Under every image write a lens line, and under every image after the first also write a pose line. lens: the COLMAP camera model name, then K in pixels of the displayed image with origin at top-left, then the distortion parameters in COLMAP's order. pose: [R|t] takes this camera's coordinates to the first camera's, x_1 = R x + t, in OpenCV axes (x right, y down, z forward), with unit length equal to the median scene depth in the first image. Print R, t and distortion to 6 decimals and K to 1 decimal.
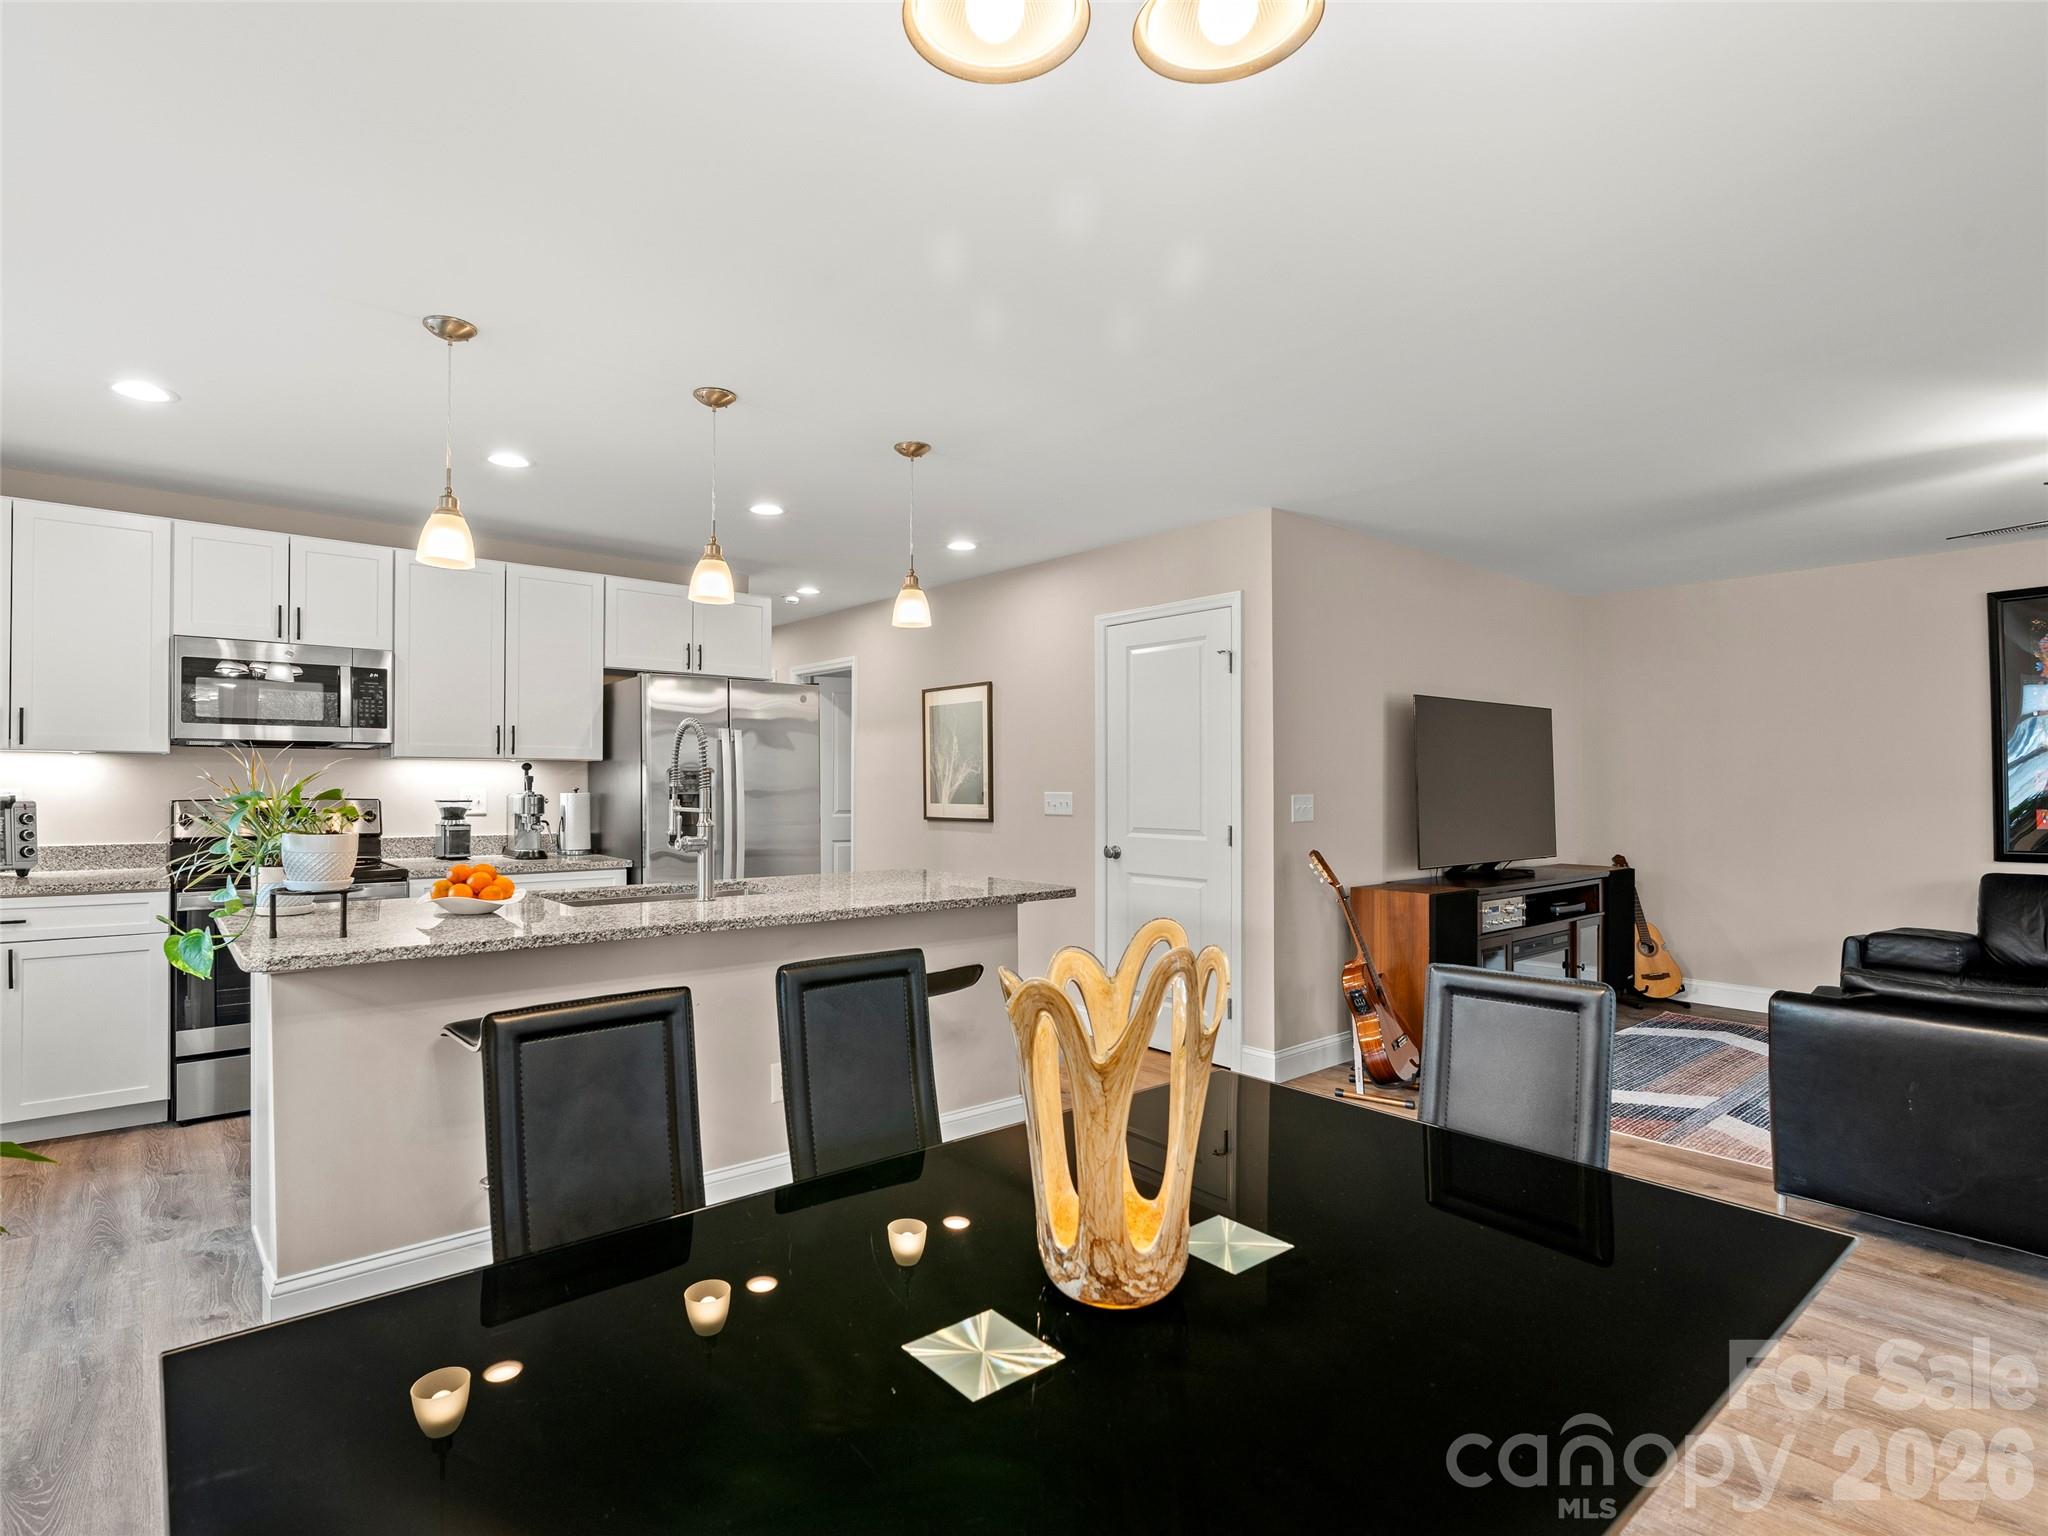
lens RADIAL K [[1049.6, 0, 1024.5], [0, 1049.6, 773.8], [0, 0, 1]] dist [-0.000092, -0.000119]
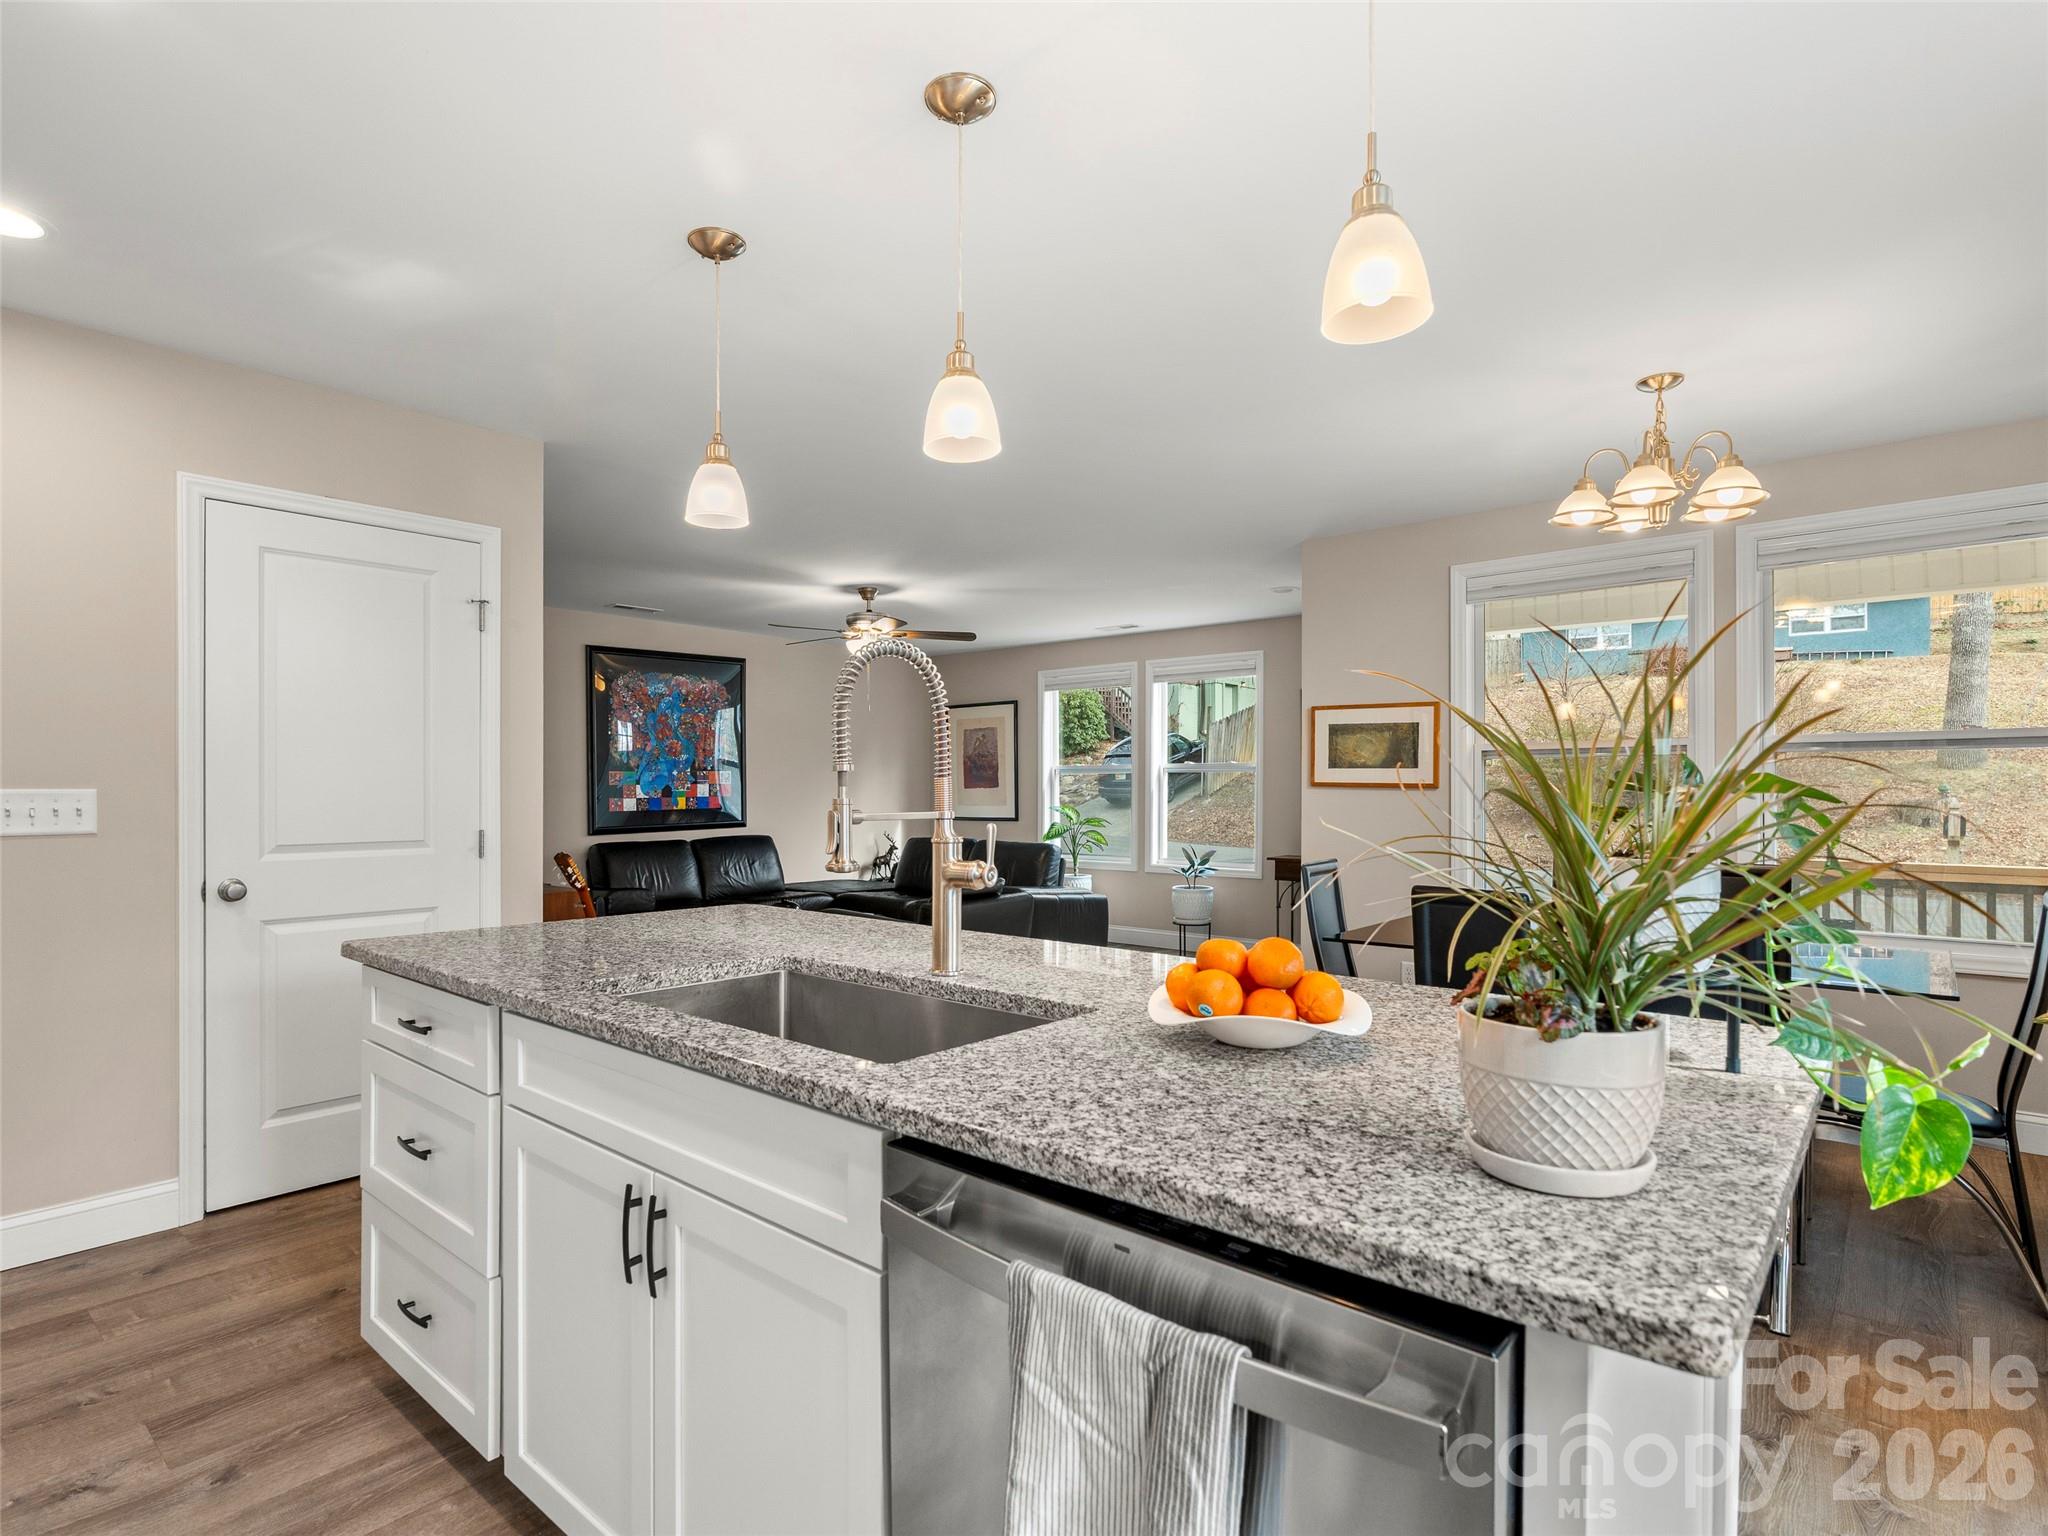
lens RADIAL K [[1049.6, 0, 1025.1], [0, 1049.6, 777.8], [0, 0, 1]] dist [-0.000092, -0.000119]
pose [[-0.149760, 0.006364, 0.988702, -0.566649], [-0.008508, 0.999934, -0.007725, 0.012547], [-0.988686, -0.009569, -0.149696, 0.657617]]
